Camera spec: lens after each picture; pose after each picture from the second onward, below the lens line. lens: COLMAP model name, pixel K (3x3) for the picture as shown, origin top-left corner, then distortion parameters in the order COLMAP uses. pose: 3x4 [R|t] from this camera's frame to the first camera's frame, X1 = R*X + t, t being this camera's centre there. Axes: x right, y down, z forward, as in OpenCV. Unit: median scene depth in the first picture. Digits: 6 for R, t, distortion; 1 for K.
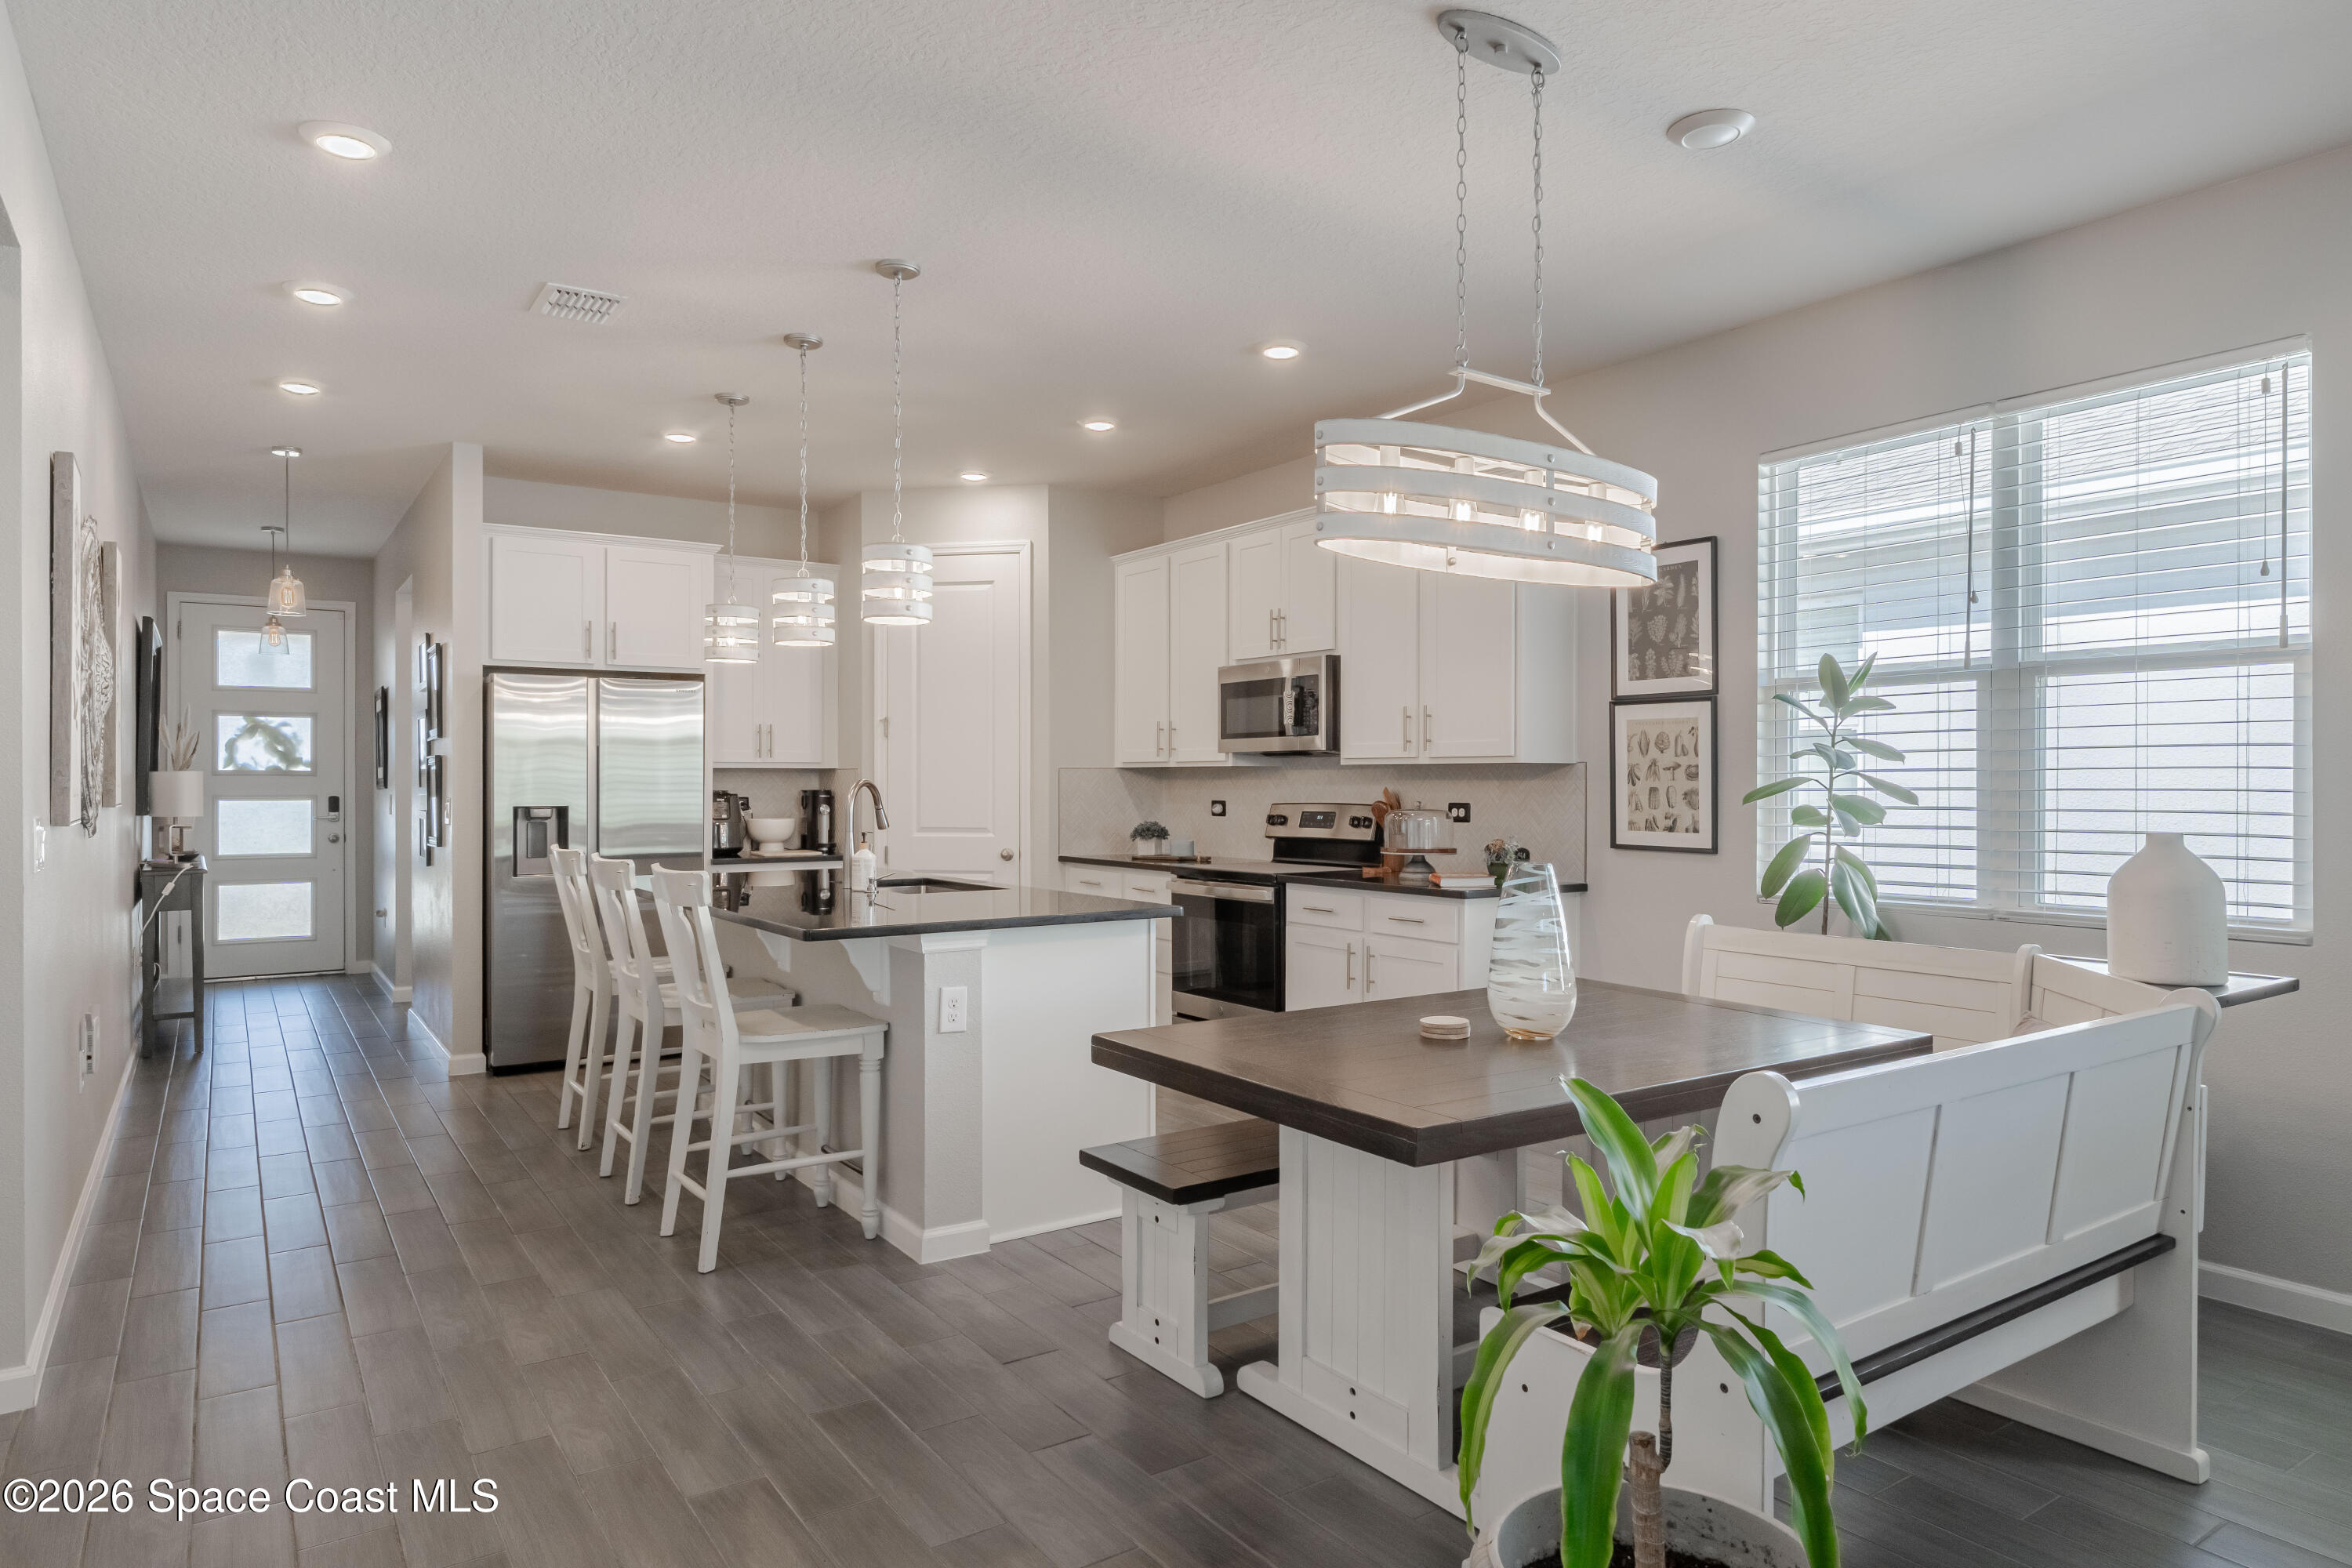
lens RADIAL K [[1405.8, 0, 1125.5], [0, 1405.8, 779.9], [0, 0, 1]] dist [0.000152, 0.000248]
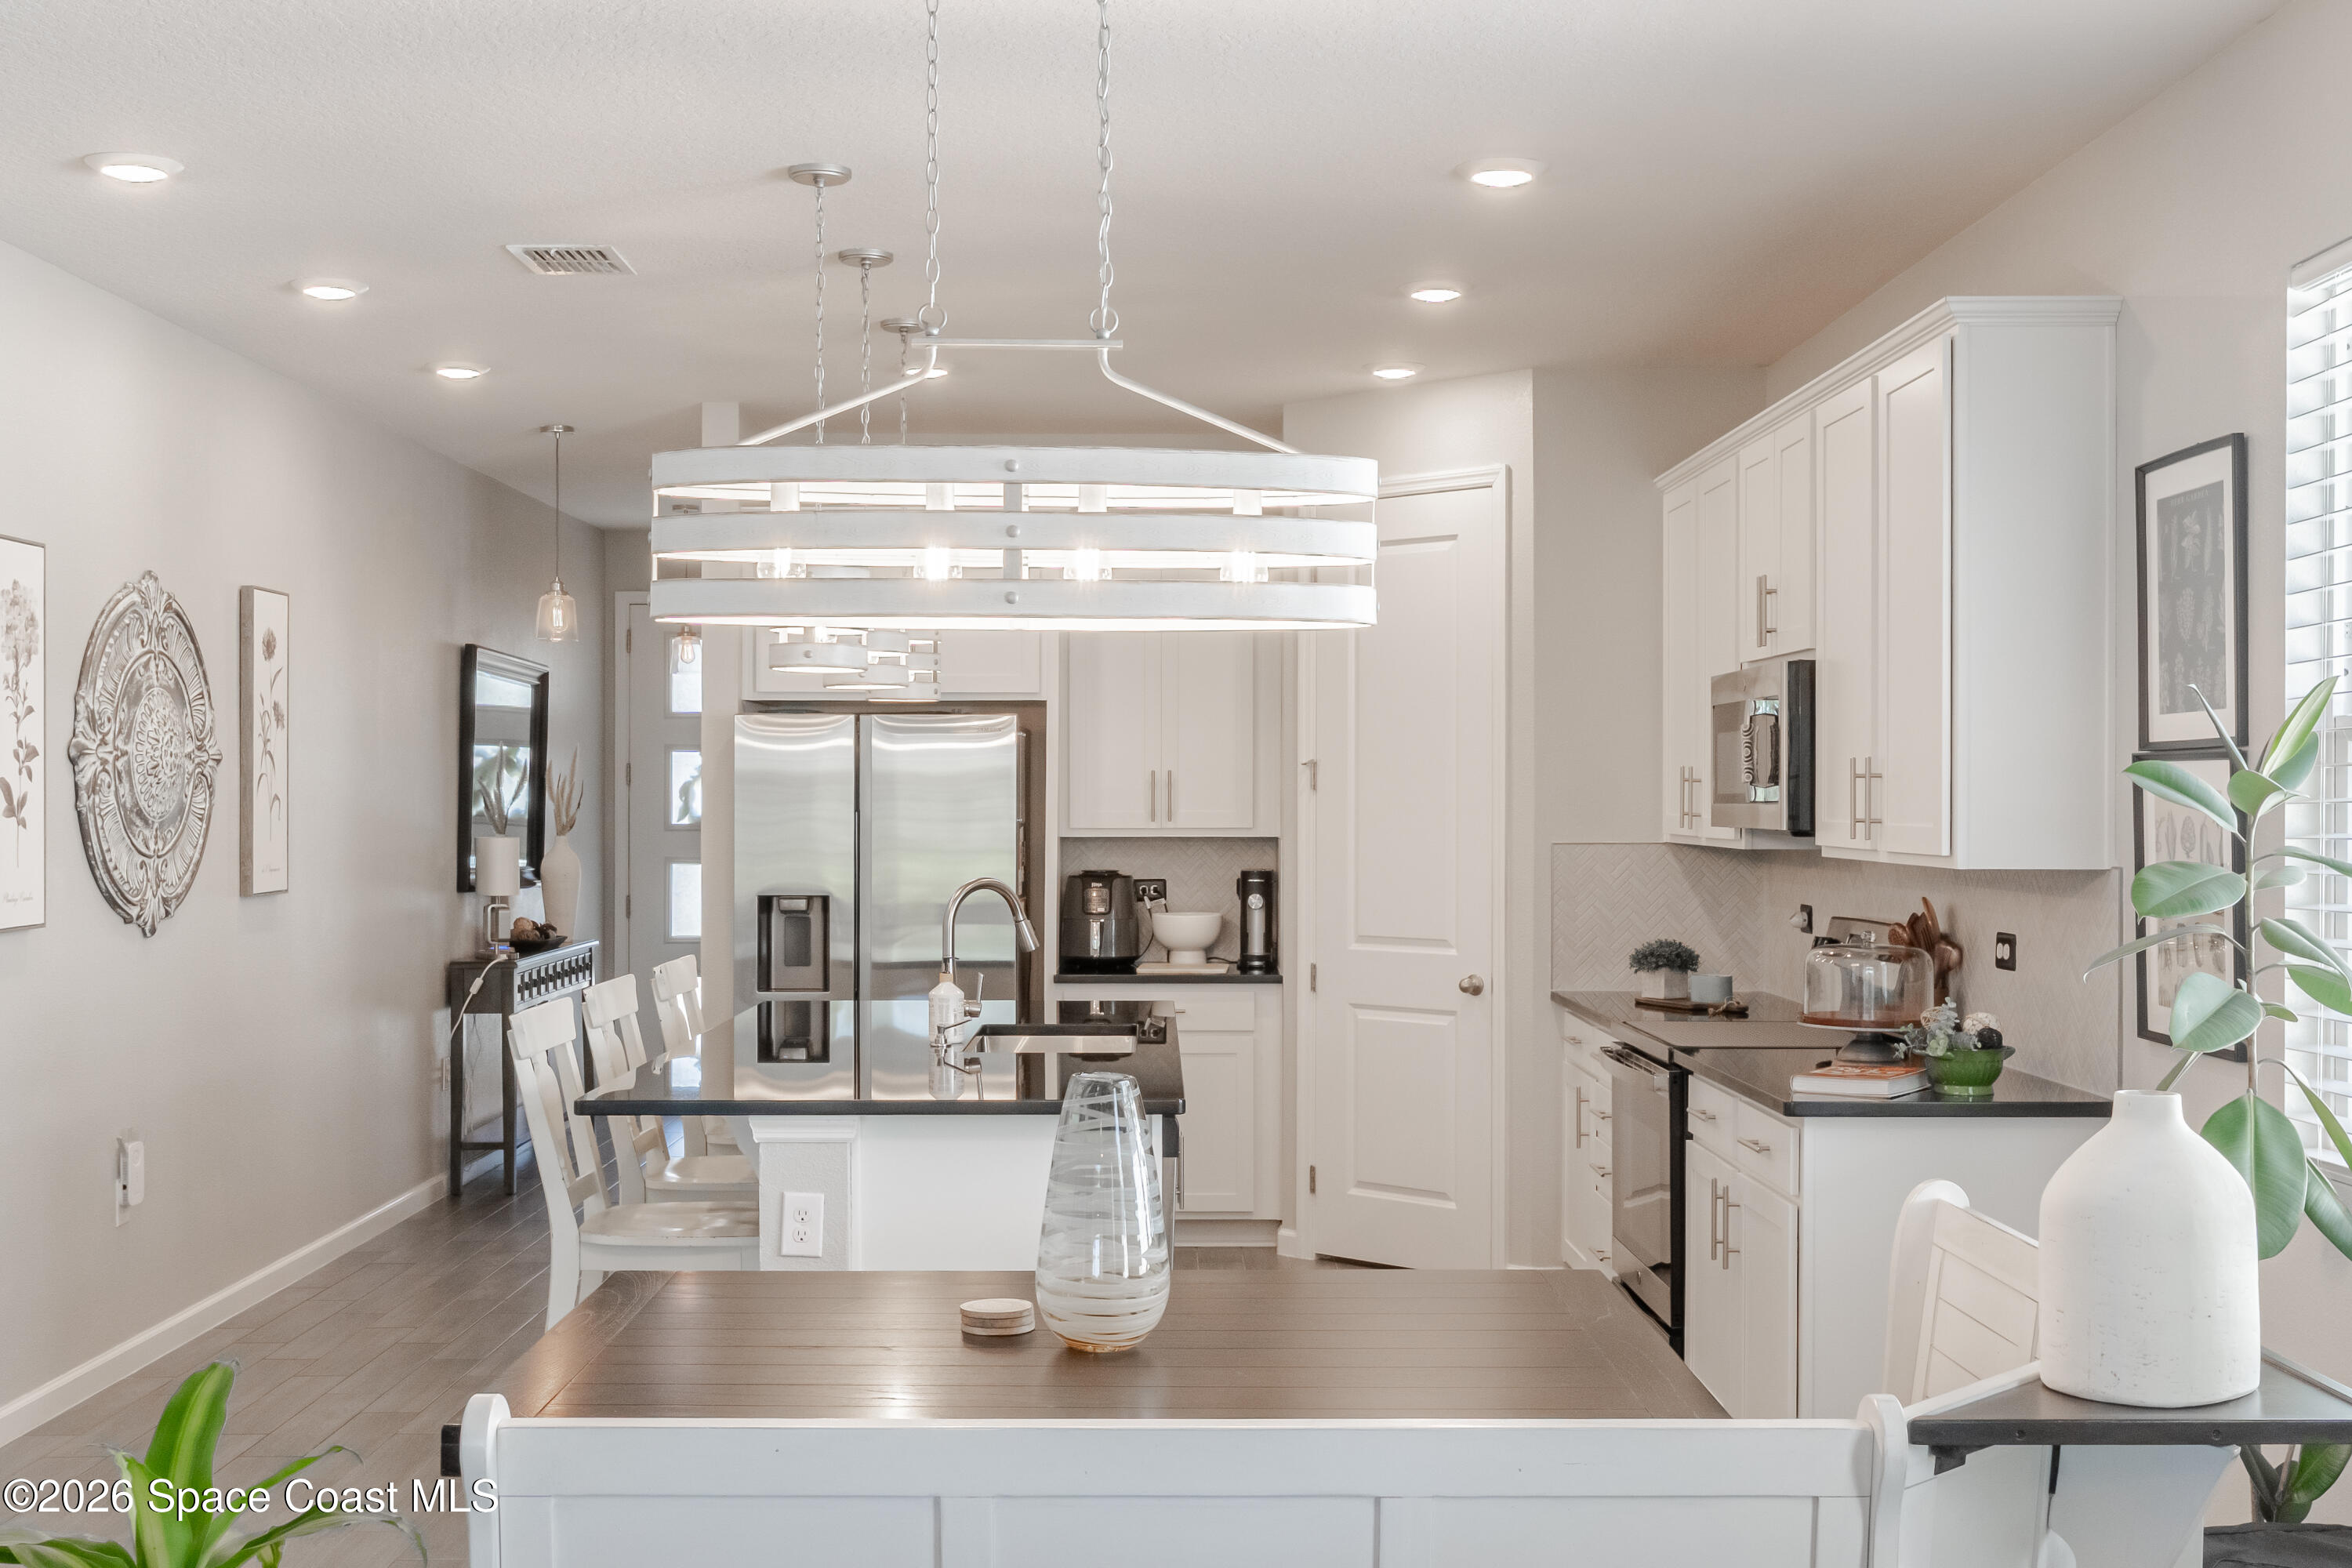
lens RADIAL K [[2507.4, 0, 1130.8], [0, 2507.4, 783.0], [0, 0, 1]] dist [0.009055, 0.000000]
pose [[0.835252, -0.002779, -0.549861, 0.422668], [0.000041, 0.999988, -0.004992, -0.031409], [0.549868, 0.004147, 0.835241, 0.019754]]
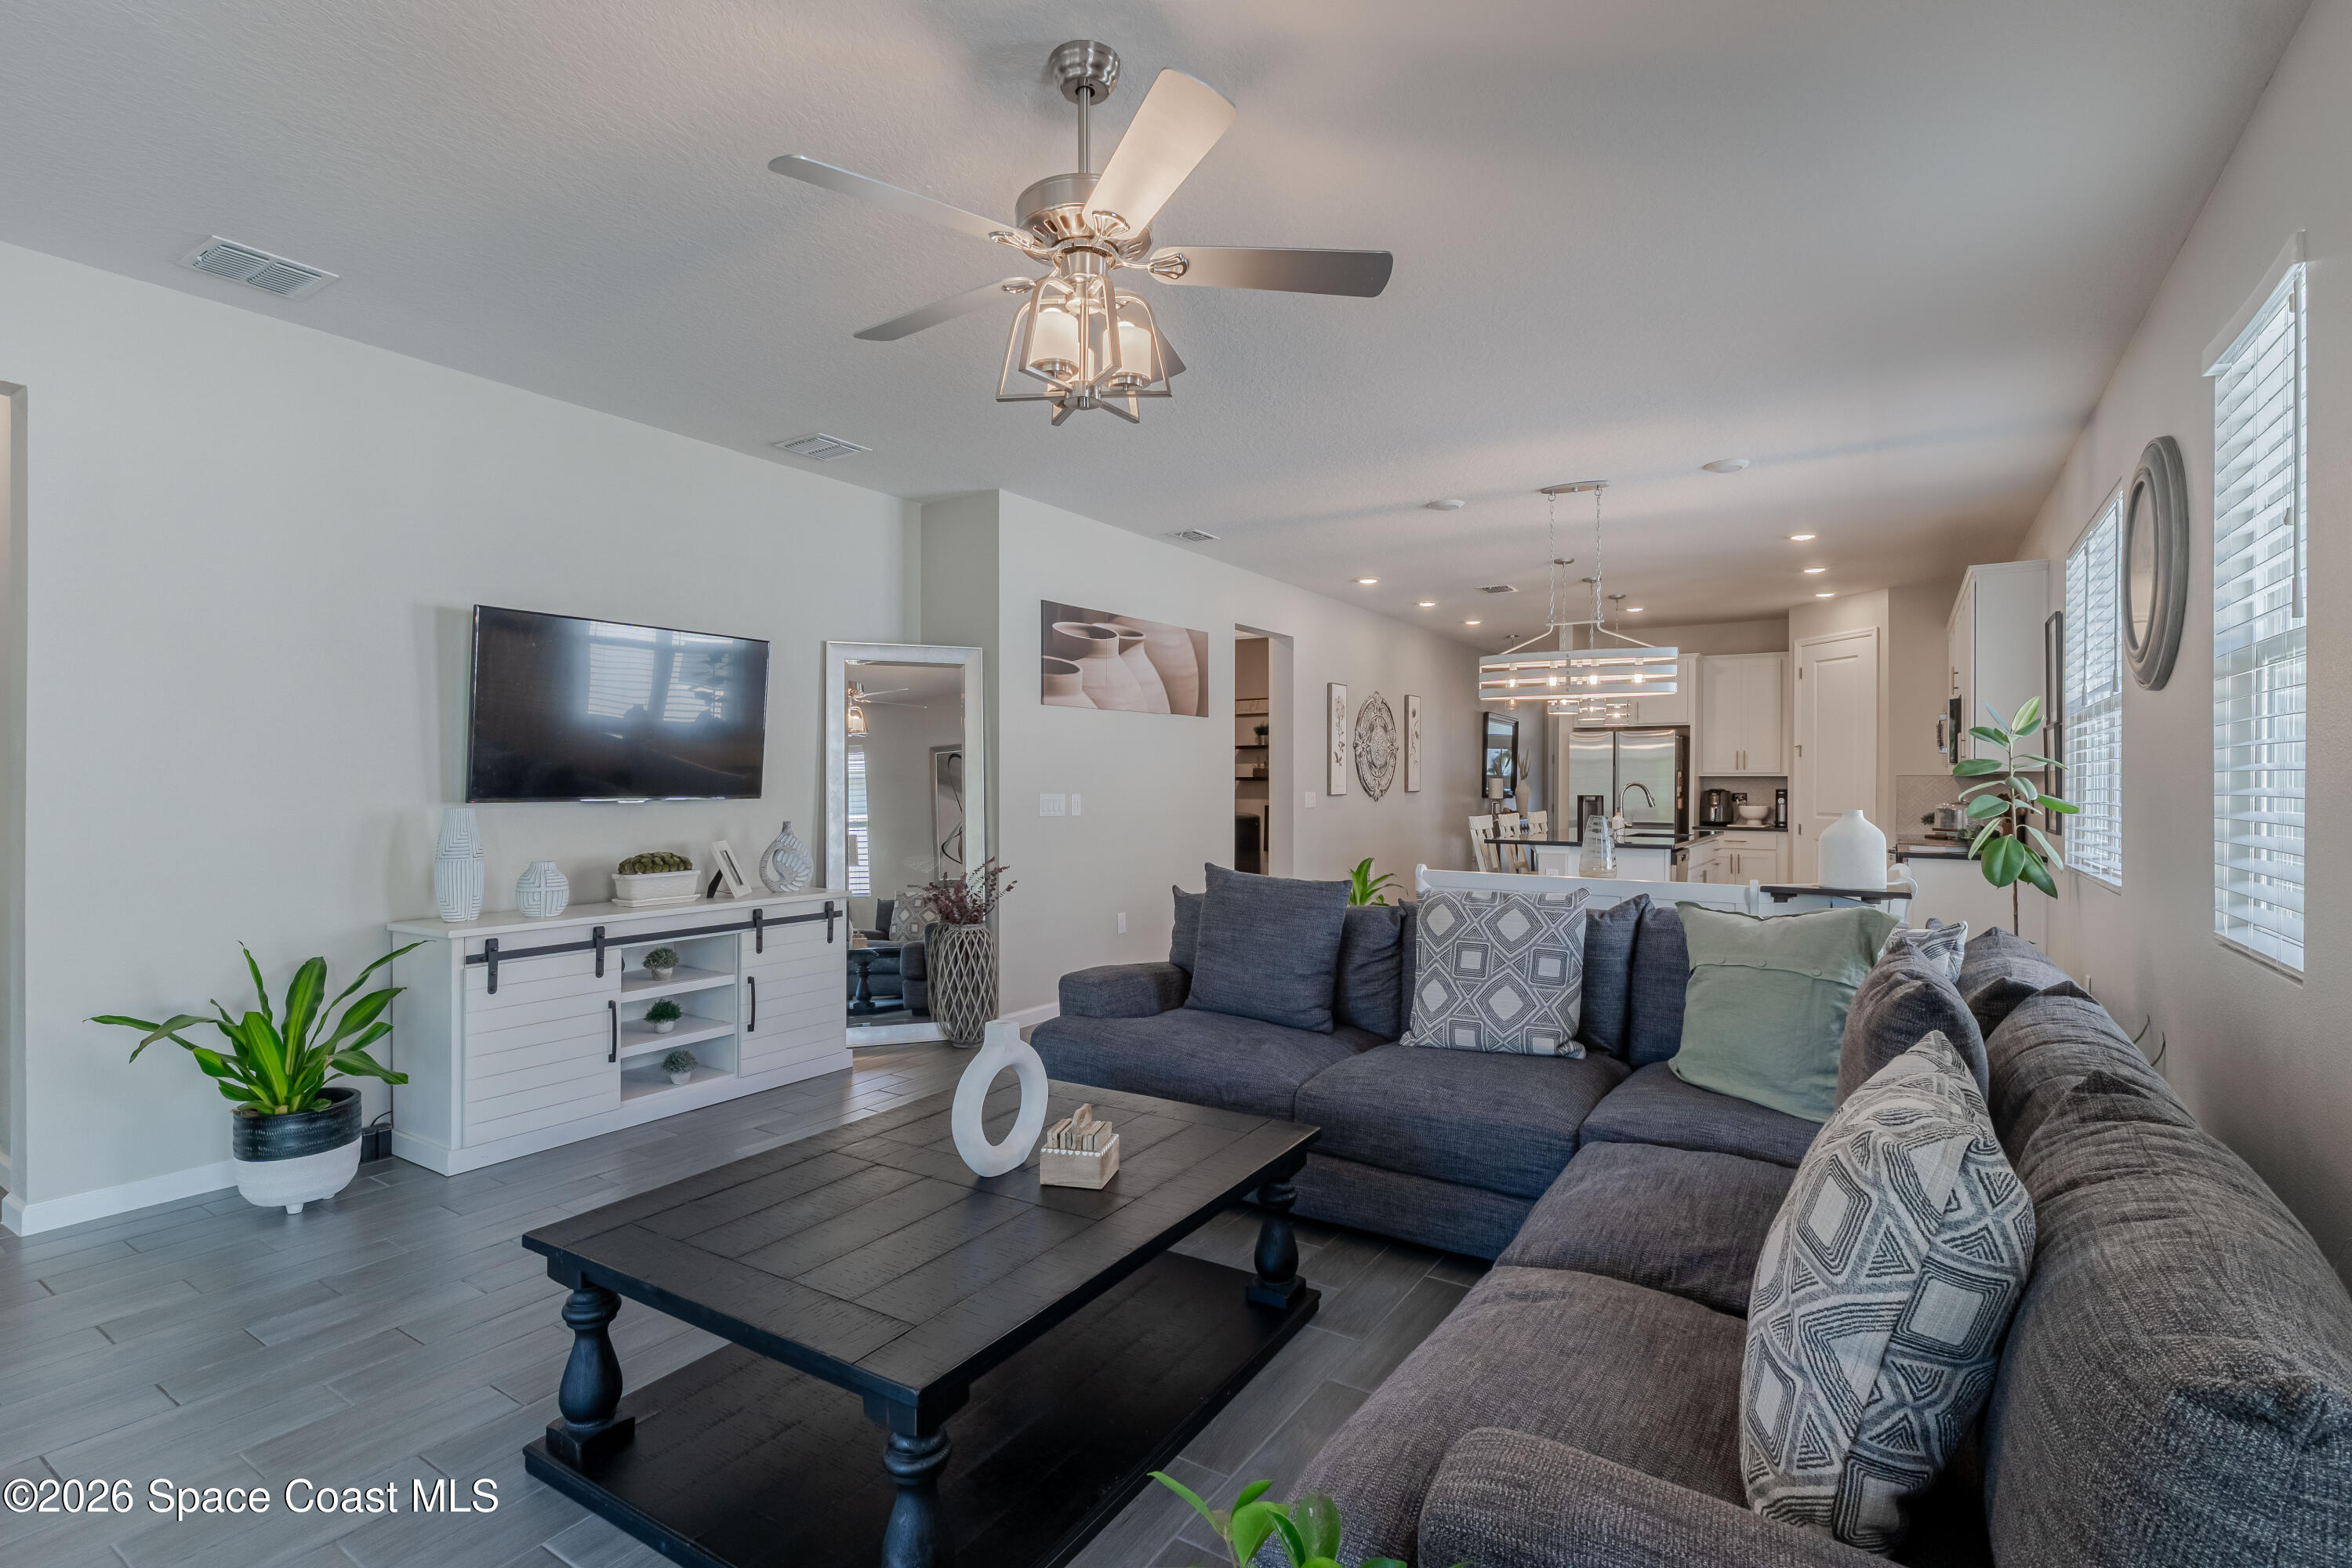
lens RADIAL K [[1093.4, 0, 1216.4], [0, 1093.4, 790.8], [0, 0, 1]] dist [0.001259, -0.000054]
pose [[0.436516, 0.006552, -0.899673, 0.755605], [0.000038, 0.999973, 0.007301, -0.000150], [0.899697, -0.003221, 0.436504, -0.182341]]
